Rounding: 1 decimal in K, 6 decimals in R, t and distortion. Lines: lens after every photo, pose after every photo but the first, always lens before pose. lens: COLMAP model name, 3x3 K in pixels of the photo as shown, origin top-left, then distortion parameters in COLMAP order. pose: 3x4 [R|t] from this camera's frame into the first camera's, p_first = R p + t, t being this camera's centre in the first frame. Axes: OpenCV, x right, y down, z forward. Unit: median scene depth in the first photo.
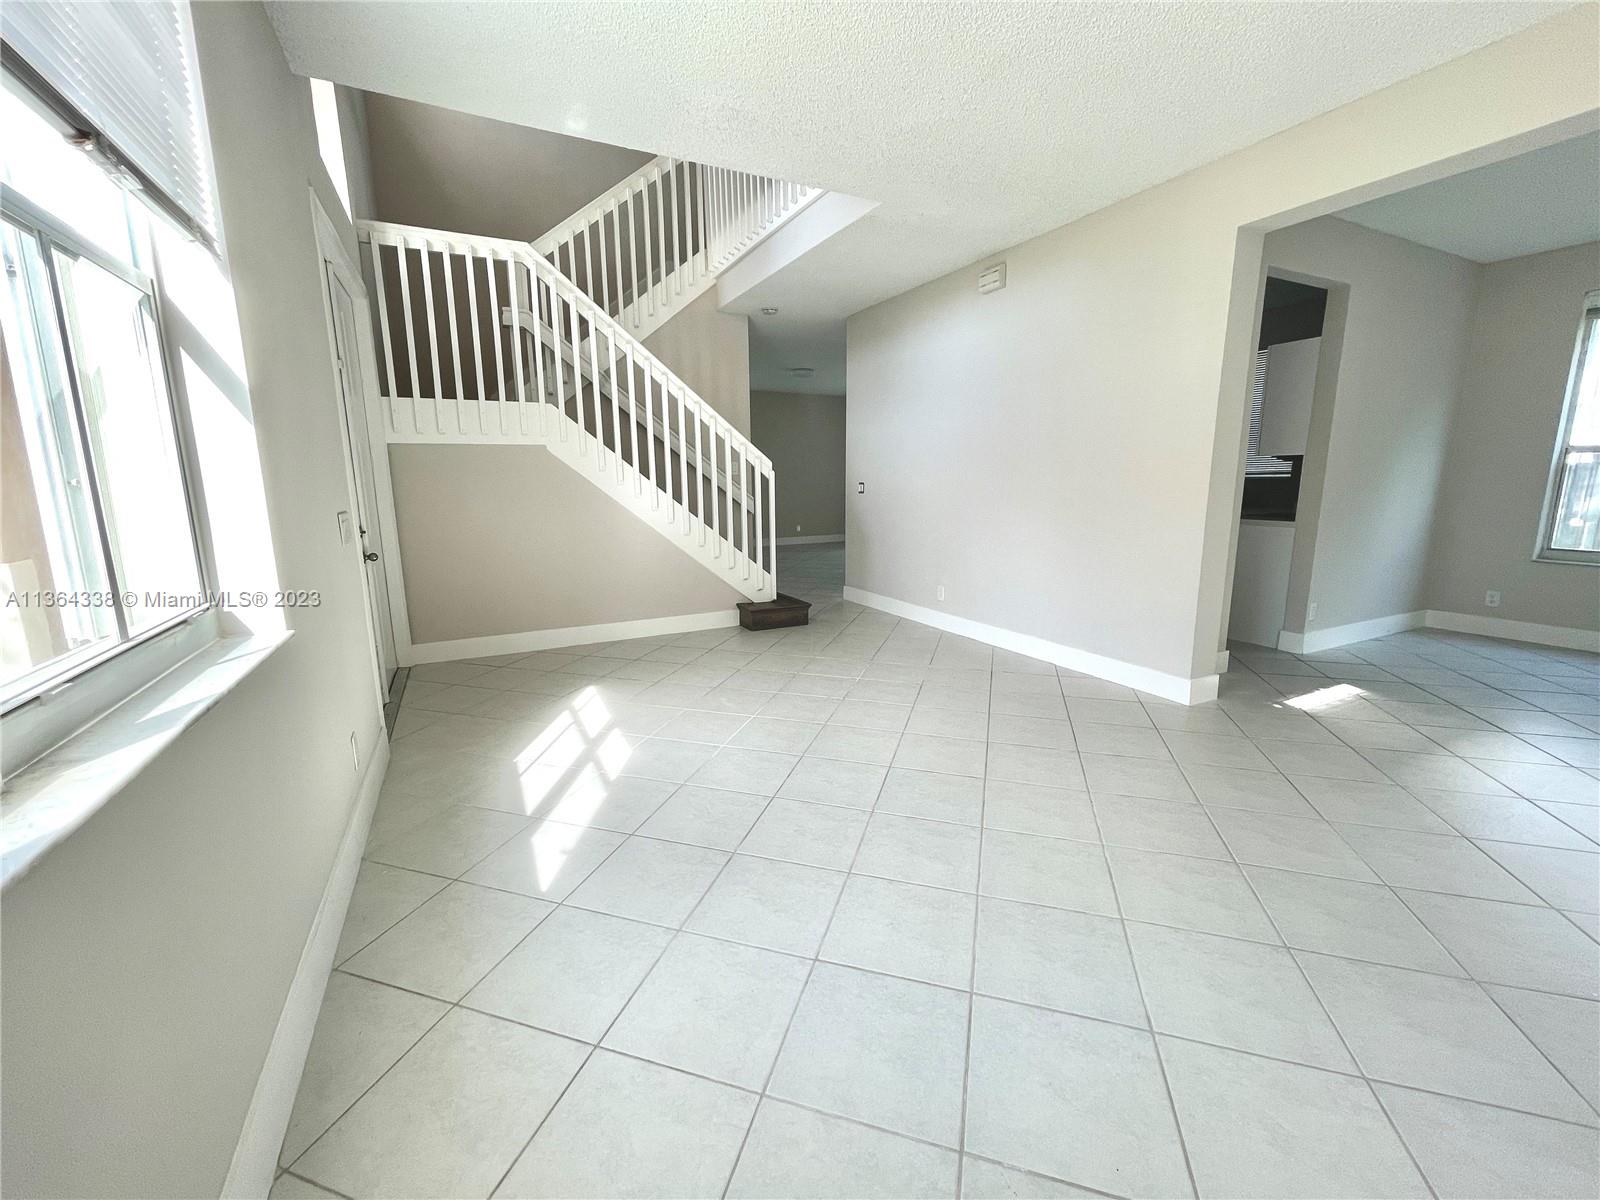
lens RADIAL K [[644.4, 0, 804.8], [0, 644.4, 595.8], [0, 0, 1]] dist [-0.007585, 0.002546]
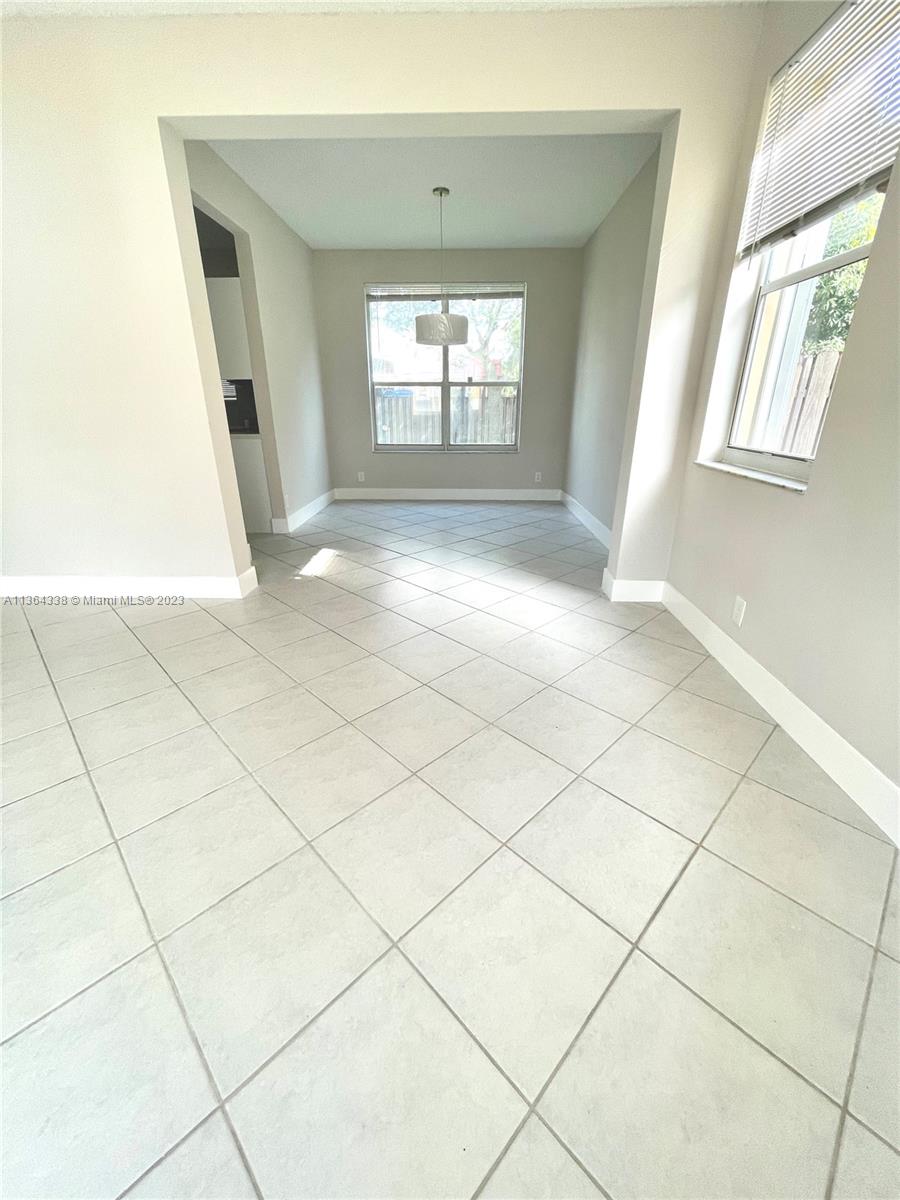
lens RADIAL K [[483.3, 0, 455.9], [0, 483.3, 598.4], [0, 0, 1]] dist [-0.007585, 0.002546]
pose [[0.471663, -0.319956, 0.821683, 0.048609], [0.149935, 0.947377, 0.282835, -0.020991], [-0.868938, -0.010204, 0.494815, 0.203496]]
